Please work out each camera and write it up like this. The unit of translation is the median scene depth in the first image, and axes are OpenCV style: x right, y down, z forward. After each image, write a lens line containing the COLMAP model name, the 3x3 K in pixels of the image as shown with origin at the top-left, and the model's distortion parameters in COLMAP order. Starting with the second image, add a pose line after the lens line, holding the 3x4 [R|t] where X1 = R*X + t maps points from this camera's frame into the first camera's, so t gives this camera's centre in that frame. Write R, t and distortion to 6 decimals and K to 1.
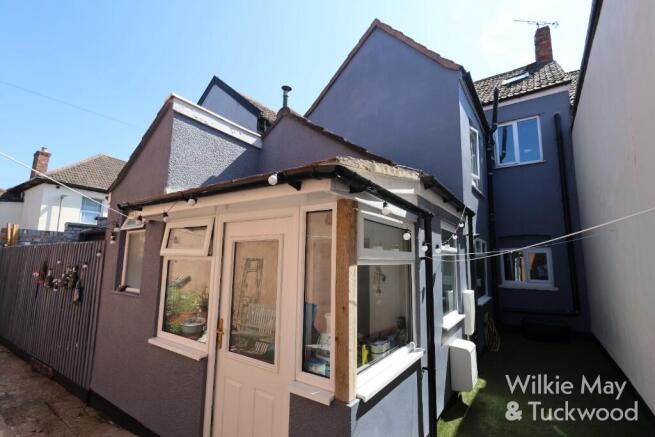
lens RADIAL K [[302.5, 0, 327.5], [0, 302.5, 218.5], [0, 0, 1]] dist [0.001285, -0.000027]
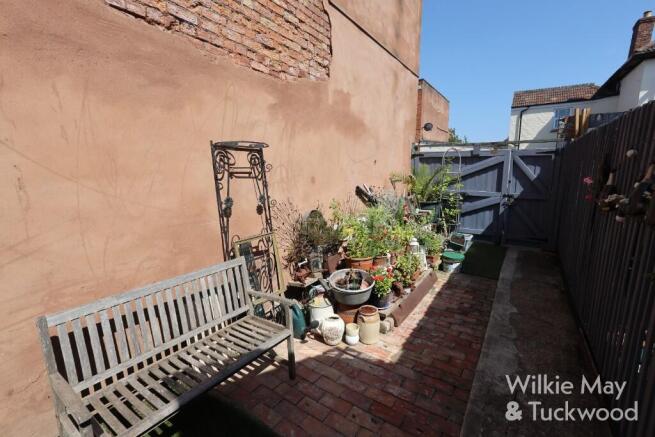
lens RADIAL K [[302.5, 0, 327.5], [0, 302.5, 218.5], [0, 0, 1]] dist [0.001285, -0.000027]
pose [[0.013003, 0.165375, -0.986145, -0.305249], [0.138307, 0.976451, 0.165573, 0.068324], [0.990304, -0.138544, -0.010176, 0.378010]]
